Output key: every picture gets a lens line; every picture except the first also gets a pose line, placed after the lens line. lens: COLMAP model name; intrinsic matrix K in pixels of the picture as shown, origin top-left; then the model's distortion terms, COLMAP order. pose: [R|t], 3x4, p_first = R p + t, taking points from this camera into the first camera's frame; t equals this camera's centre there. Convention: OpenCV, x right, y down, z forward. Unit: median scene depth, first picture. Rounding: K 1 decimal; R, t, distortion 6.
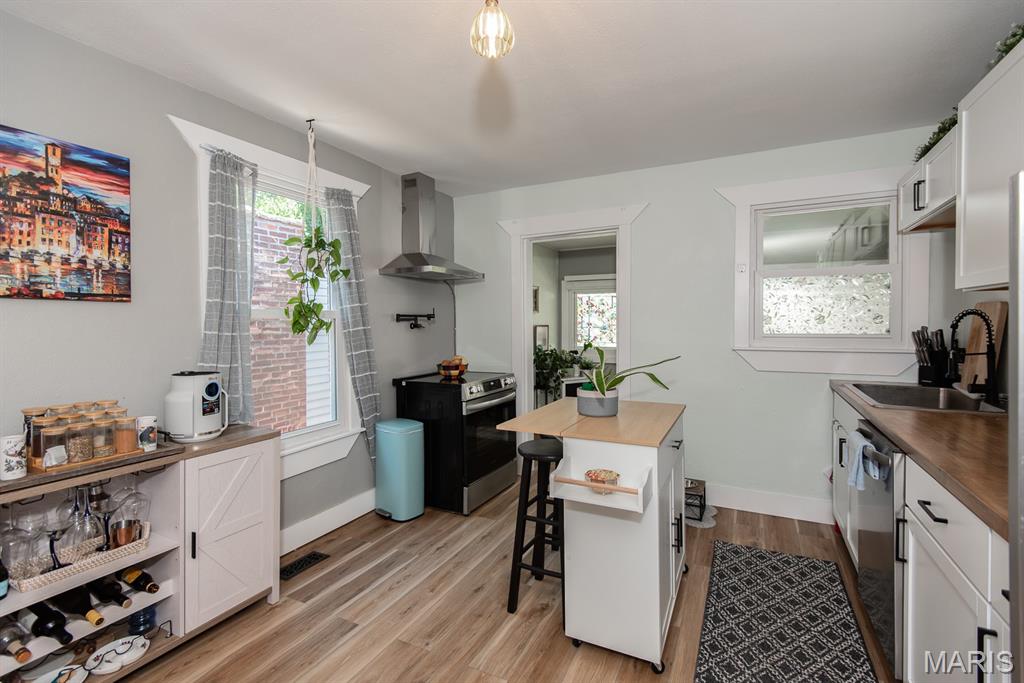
lens RADIAL K [[481.1, 0, 506.8], [0, 481.1, 335.2], [0, 0, 1]] dist [0.016112, -0.003427]
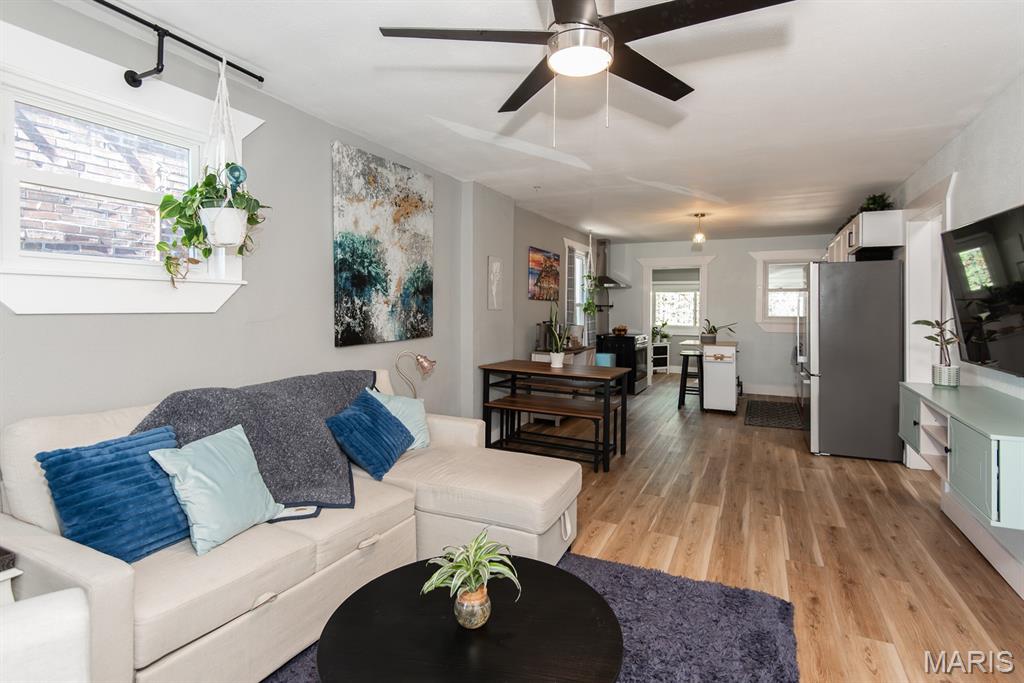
lens RADIAL K [[492.3, 0, 506.1], [0, 492.3, 316.2], [0, 0, 1]] dist [-0.001705, -0.001230]
pose [[0.999797, 0.013458, -0.015025, -0.936906], [-0.013634, 0.999839, -0.011629, 0.057068], [0.014866, 0.011832, 0.999819, -1.863950]]
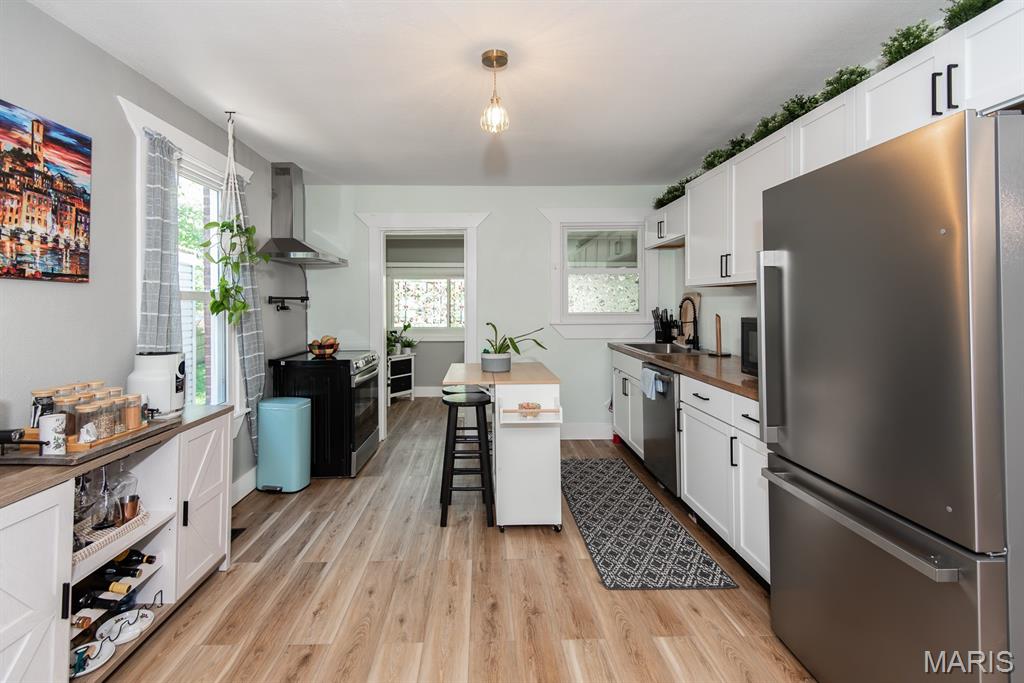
lens RADIAL K [[481.1, 0, 495.4], [0, 481.1, 308.8], [0, 0, 1]] dist [0.016112, -0.003427]
pose [[0.887049, -0.003811, 0.461660, -0.436553], [0.013530, 0.999751, -0.017743, 0.011070], [-0.461478, 0.021985, 0.886879, -0.215014]]
